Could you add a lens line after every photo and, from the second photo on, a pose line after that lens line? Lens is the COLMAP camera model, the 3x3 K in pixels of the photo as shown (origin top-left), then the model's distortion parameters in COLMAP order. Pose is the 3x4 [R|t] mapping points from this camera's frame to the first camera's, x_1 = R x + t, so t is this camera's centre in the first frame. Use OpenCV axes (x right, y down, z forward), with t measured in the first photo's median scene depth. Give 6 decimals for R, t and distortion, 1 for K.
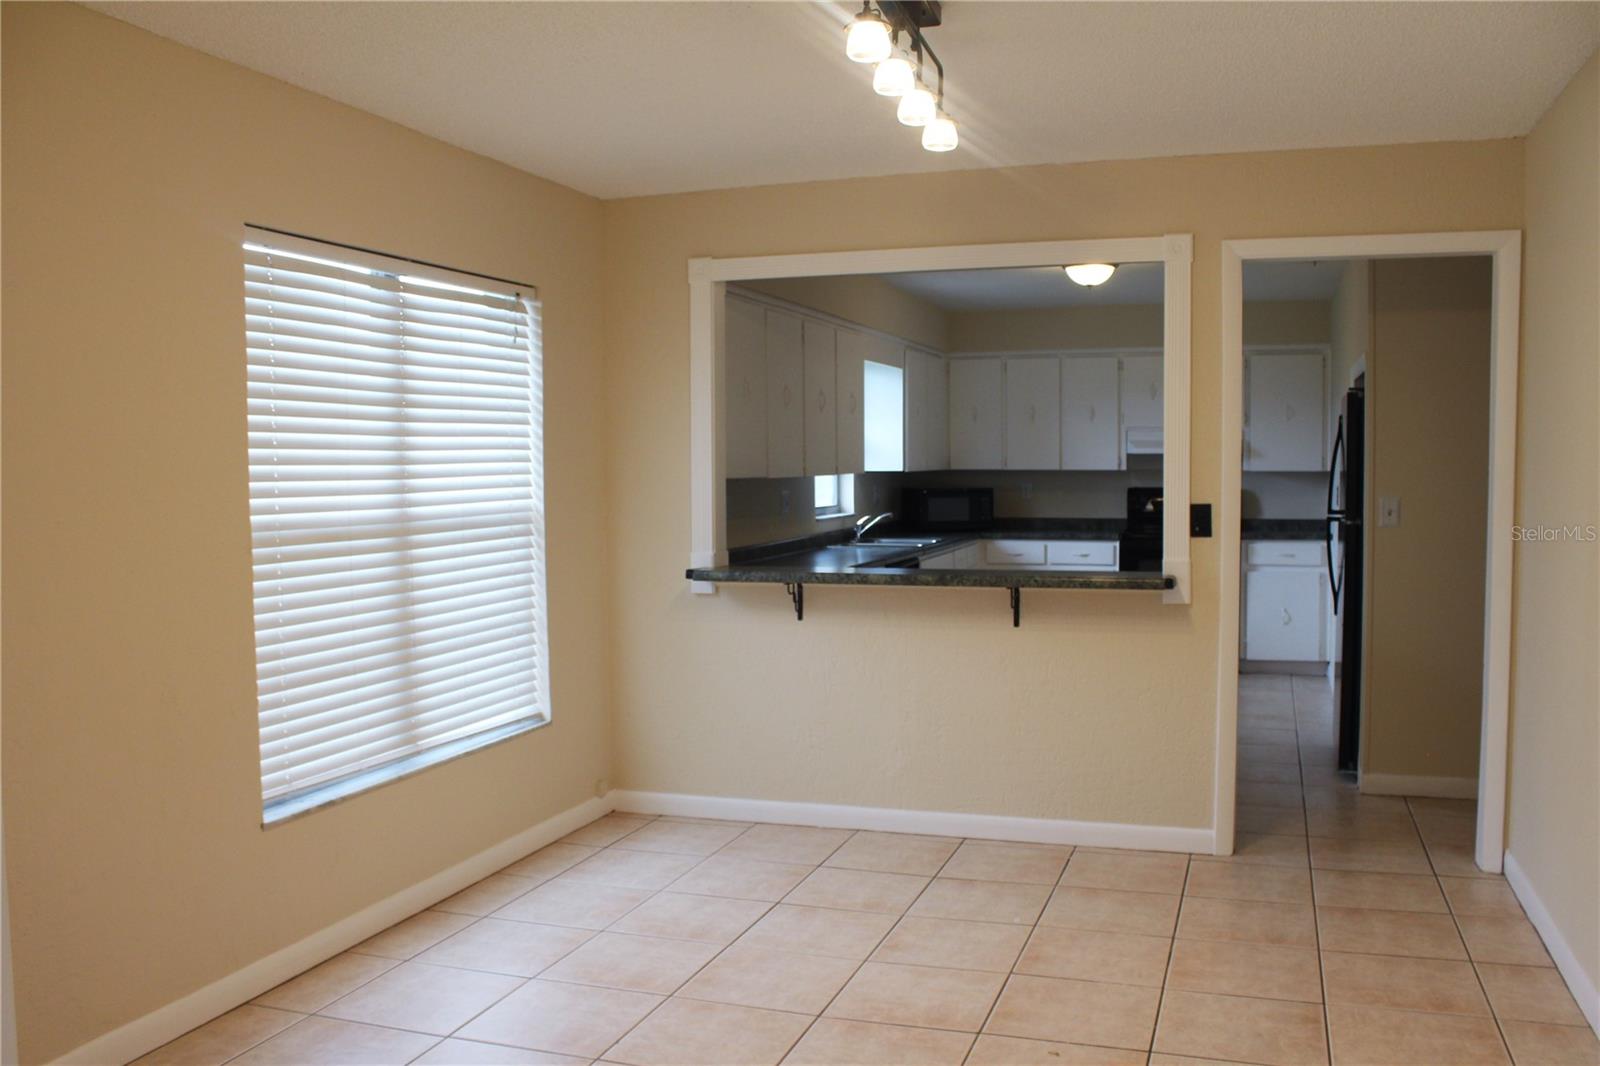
lens RADIAL K [[1386.0, 0, 825.9], [0, 1386.0, 556.0], [0, 0, 1]] dist [-0.119115, 0.106756]
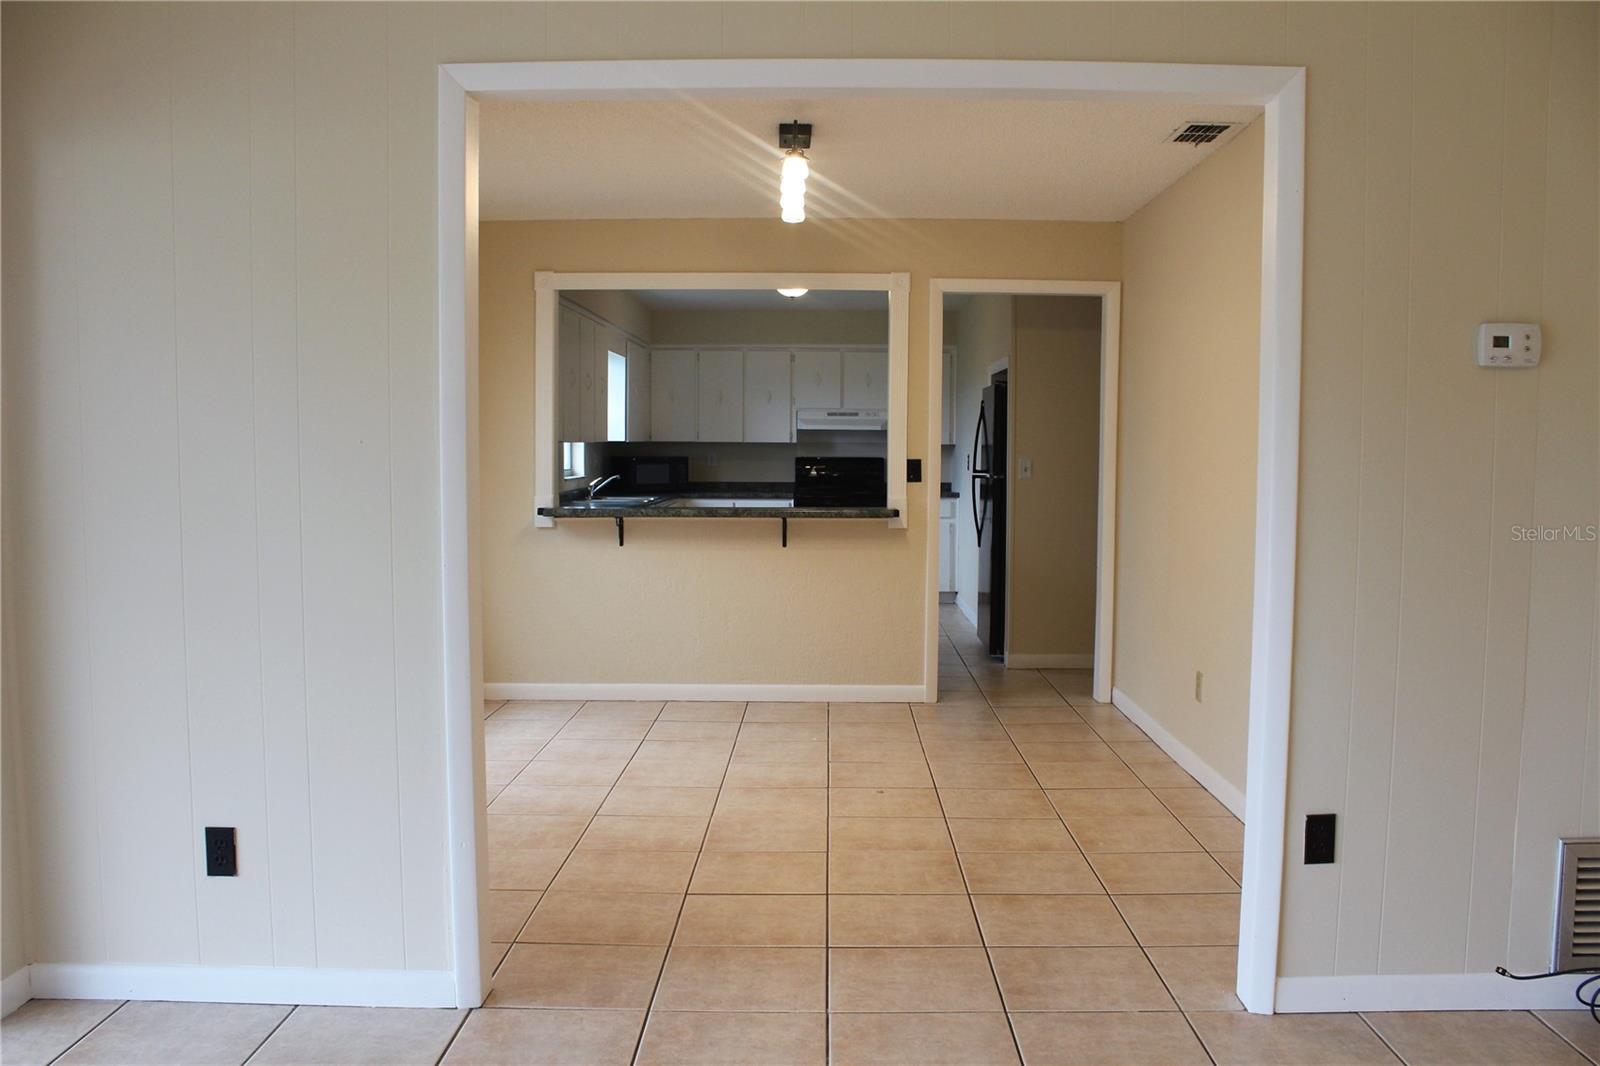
lens RADIAL K [[1386.0, 0, 797.6], [0, 1386.0, 533.2], [0, 0, 1]] dist [-0.119115, 0.106756]
pose [[0.957236, -0.006891, 0.289226, -0.238556], [0.008416, 0.999956, -0.004029, 0.040215], [-0.289185, 0.006290, 0.957252, -0.320945]]
